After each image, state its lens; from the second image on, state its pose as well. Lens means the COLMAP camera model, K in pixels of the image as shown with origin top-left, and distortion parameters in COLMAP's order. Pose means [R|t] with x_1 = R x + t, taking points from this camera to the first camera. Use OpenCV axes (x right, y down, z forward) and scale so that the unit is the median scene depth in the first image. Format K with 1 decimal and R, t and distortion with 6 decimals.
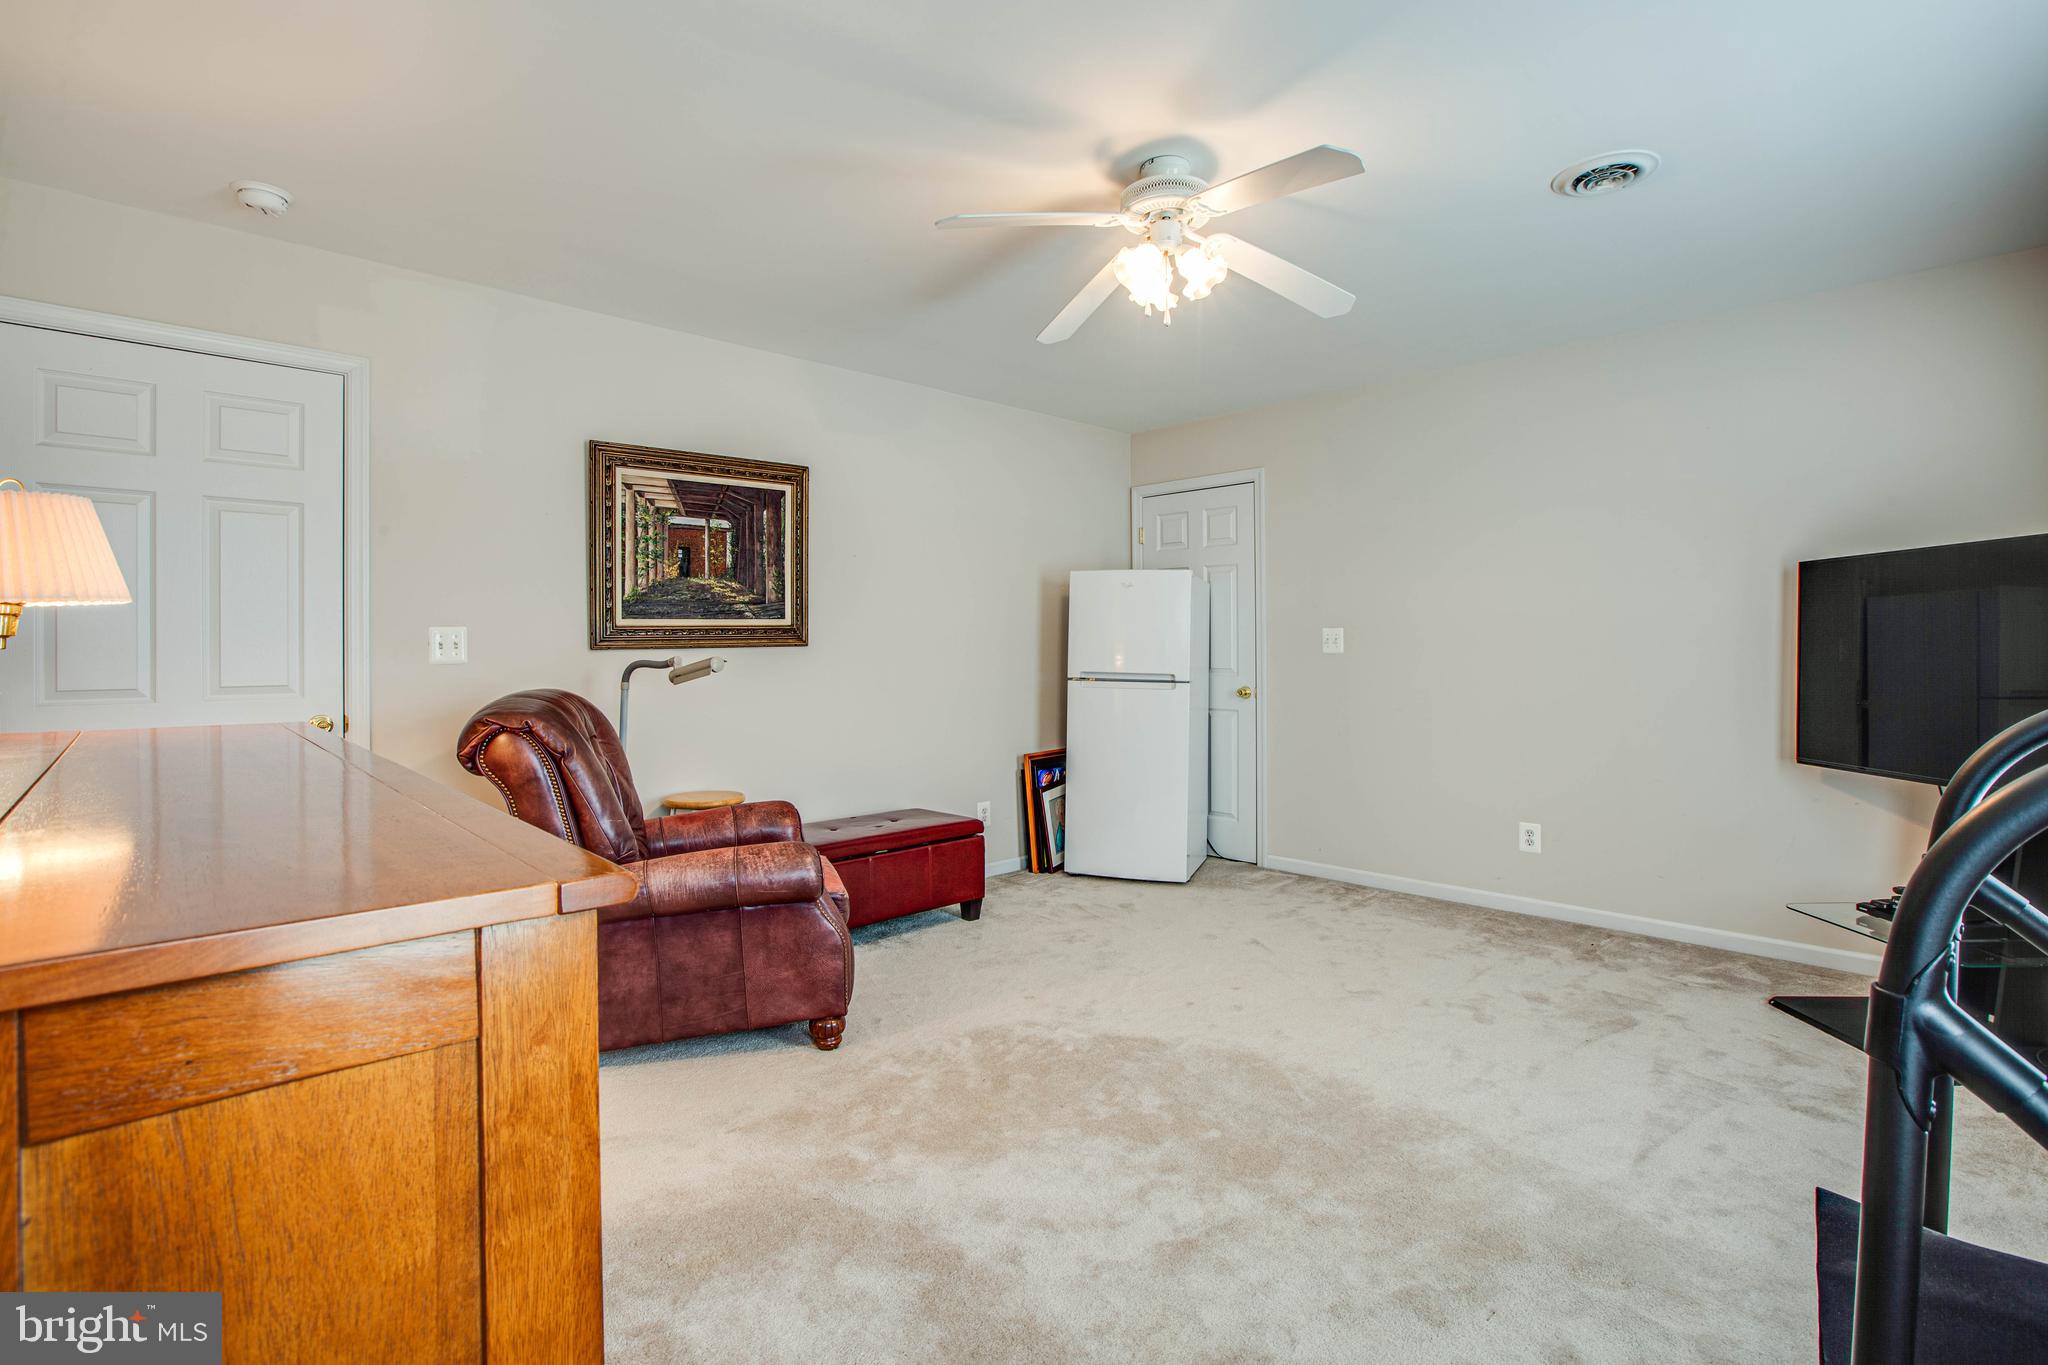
lens RADIAL K [[943.2, 0, 1026.2], [0, 943.2, 676.8], [0, 0, 1]] dist [-0.042787, 0.014077]
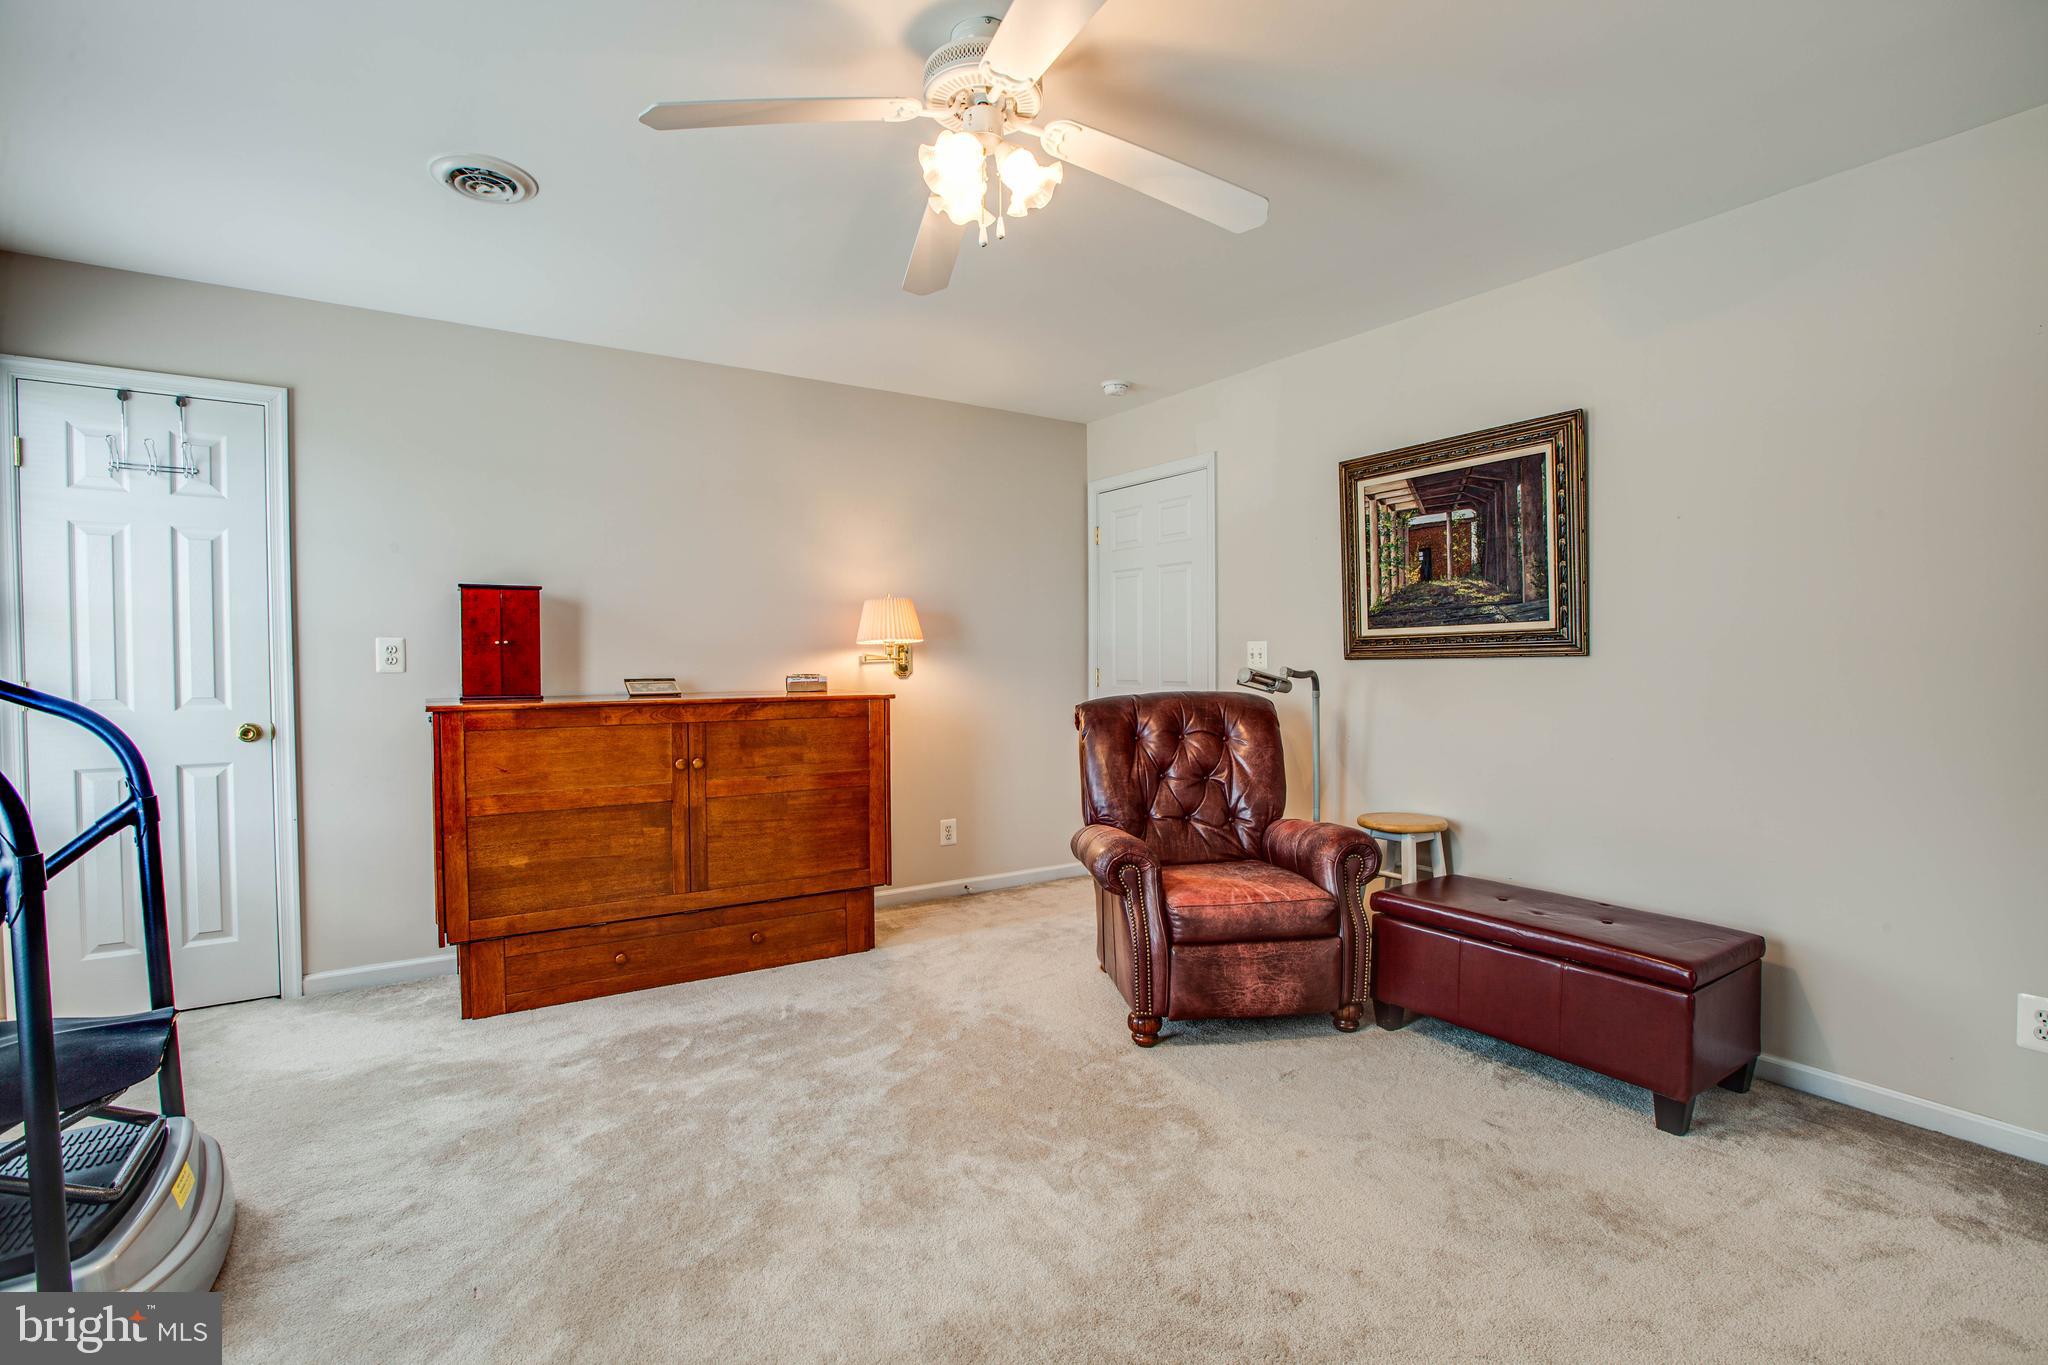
lens RADIAL K [[943.2, 0, 1026.0], [0, 943.2, 660.6], [0, 0, 1]] dist [-0.042787, 0.014077]
pose [[-0.161467, 0.017936, -0.986715, 0.591559], [-0.015138, 0.999672, 0.020649, -0.041010], [0.986762, 0.018271, -0.161143, 0.752767]]
